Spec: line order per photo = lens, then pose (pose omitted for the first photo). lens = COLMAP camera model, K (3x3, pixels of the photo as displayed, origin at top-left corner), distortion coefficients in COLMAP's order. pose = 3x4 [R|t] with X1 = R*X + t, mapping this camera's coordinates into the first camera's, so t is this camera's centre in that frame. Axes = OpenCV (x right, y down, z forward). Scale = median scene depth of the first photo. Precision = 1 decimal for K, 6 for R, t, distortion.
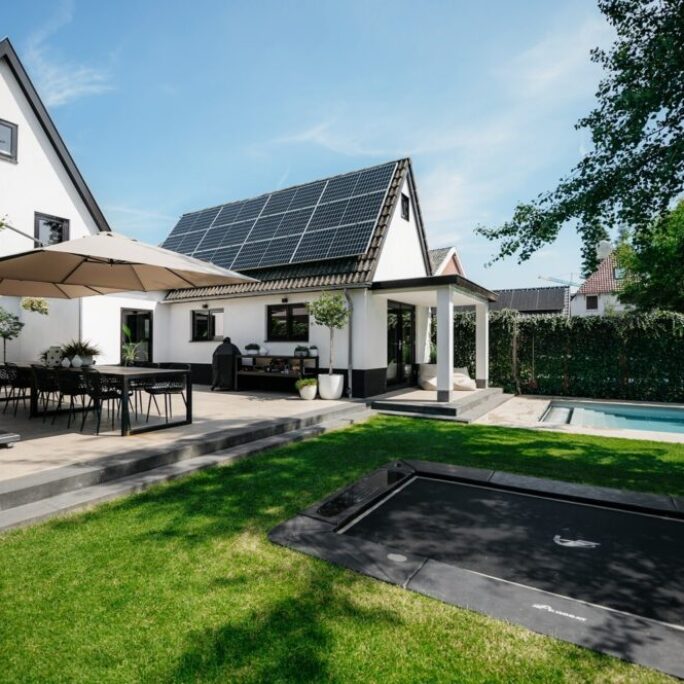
lens RADIAL K [[417.9, 0, 342.6], [0, 417.9, 343.4], [0, 0, 1]] dist [0.000202, 0.000186]
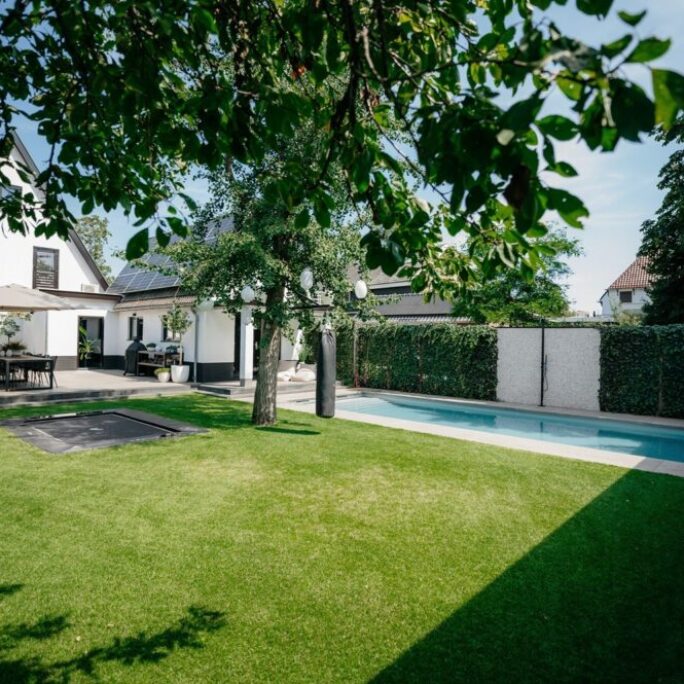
lens RADIAL K [[481.2, 0, 342.1], [0, 481.2, 343.0], [0, 0, 1]] dist [-0.002085, -0.000980]
pose [[0.975608, 0.016886, -0.218871, 0.857470], [-0.014218, 0.999804, 0.013760, -0.033494], [0.219060, -0.010313, 0.975657, -0.481846]]
